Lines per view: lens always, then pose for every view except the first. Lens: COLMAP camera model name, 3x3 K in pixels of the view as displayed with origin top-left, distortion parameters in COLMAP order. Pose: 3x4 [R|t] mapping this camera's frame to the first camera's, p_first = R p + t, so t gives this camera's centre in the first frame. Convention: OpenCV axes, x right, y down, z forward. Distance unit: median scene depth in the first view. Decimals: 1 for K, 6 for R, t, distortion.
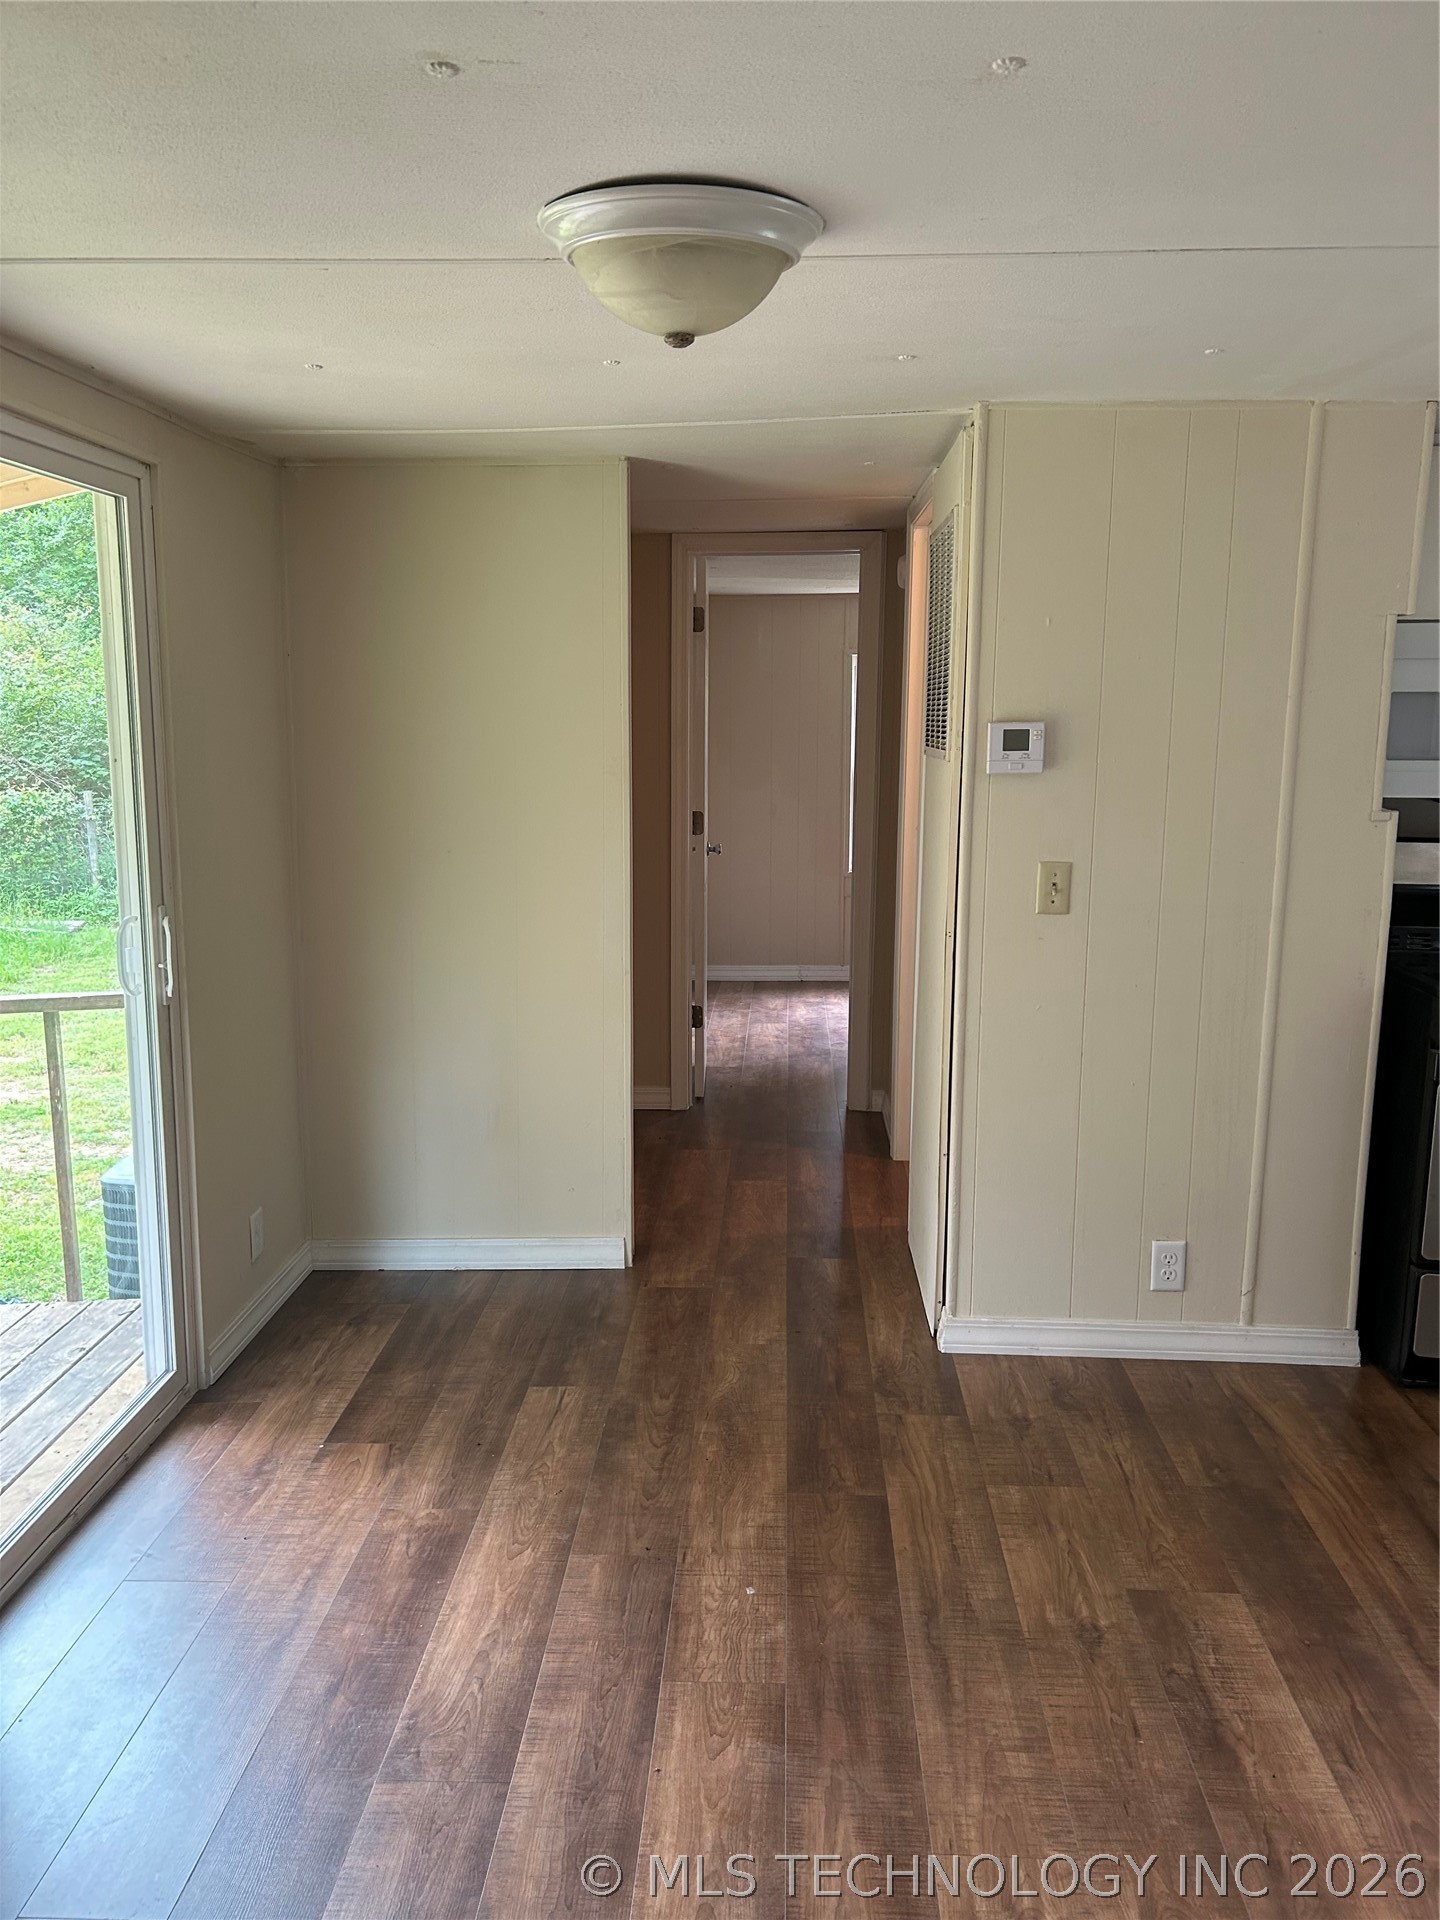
lens RADIAL K [[1461.6, 0, 727.7], [0, 1461.6, 955.2], [0, 0, 1]] dist [0.054997, -0.026096]
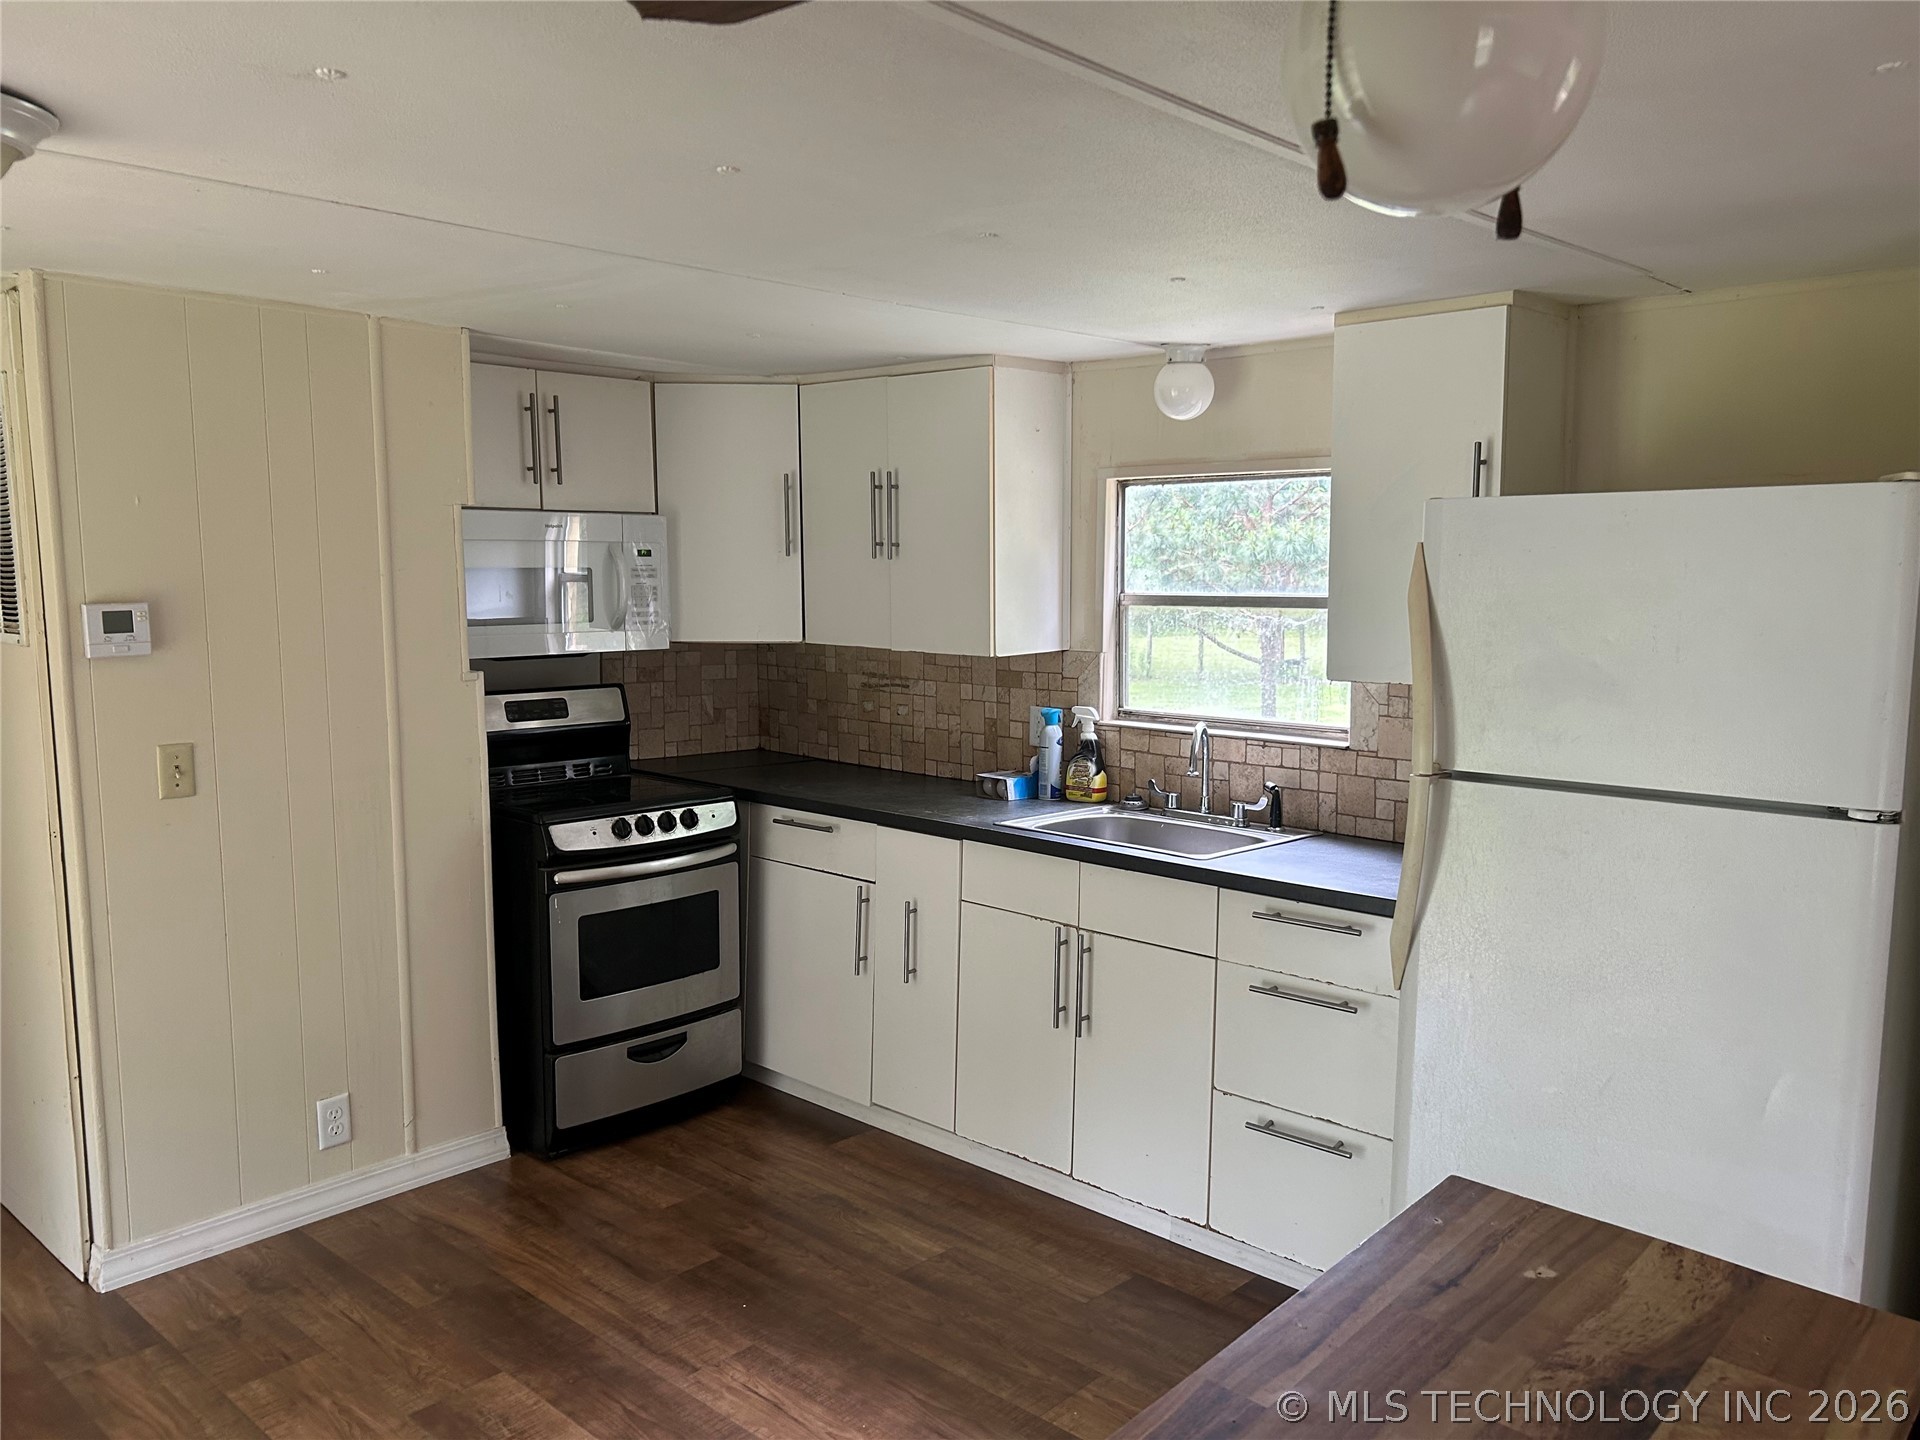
lens RADIAL K [[1461.6, 0, 954.4], [0, 1461.6, 725.0], [0, 0, 1]] dist [0.054997, -0.026096]
pose [[0.652325, -0.093955, 0.752094, -0.189041], [0.131708, 0.991242, 0.009594, -0.018830], [-0.746408, 0.092799, 0.658986, -0.036809]]
